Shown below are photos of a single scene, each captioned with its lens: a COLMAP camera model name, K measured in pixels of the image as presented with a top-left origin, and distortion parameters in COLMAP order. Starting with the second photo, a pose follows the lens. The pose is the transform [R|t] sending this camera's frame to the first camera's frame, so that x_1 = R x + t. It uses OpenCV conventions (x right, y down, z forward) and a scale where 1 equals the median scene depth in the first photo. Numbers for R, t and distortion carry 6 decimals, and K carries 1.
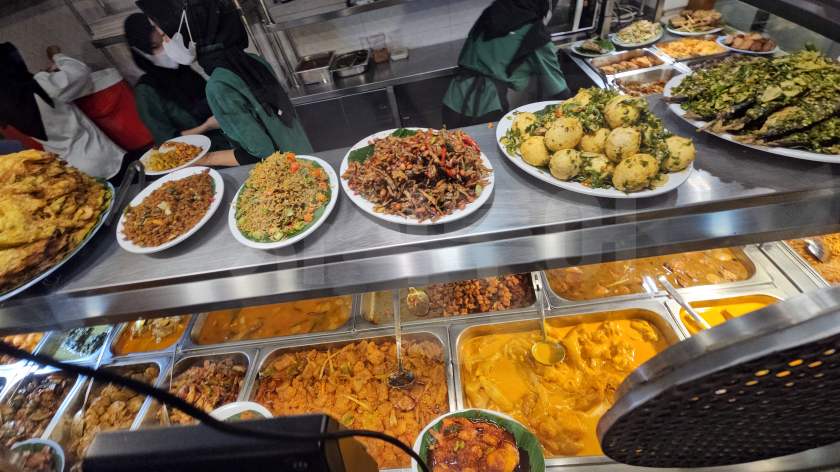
lens RADIAL K [[341.6, 0, 419.2], [0, 341.6, 230.8], [0, 0, 1]] dist [0.002092, -0.001428]
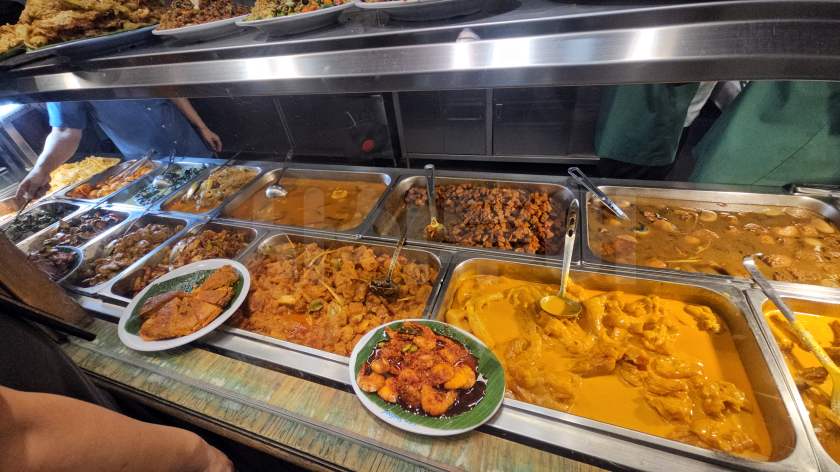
lens RADIAL K [[341.6, 0, 422.5], [0, 341.6, 238.7], [0, 0, 1]] dist [0.002092, -0.001428]
pose [[0.938163, 0.263626, -0.224390, 0.210920], [-0.275499, 0.961031, -0.022776, 0.308259], [0.209642, 0.083187, 0.974233, 0.141059]]
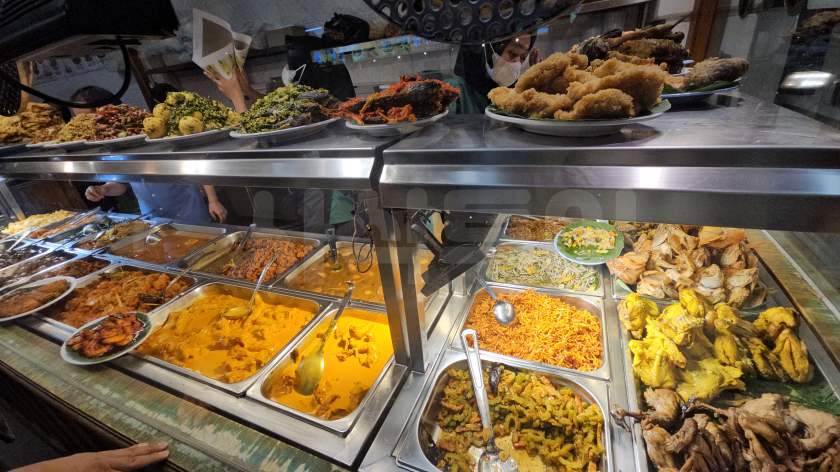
lens RADIAL K [[341.6, 0, 419.6], [0, 341.6, 241.9], [0, 0, 1]] dist [0.002092, -0.001428]
pose [[0.906202, 0.256130, -0.336445, 1.314456], [-0.325911, 0.930024, -0.169819, 0.112757], [0.269406, 0.263541, 0.926265, -0.034714]]
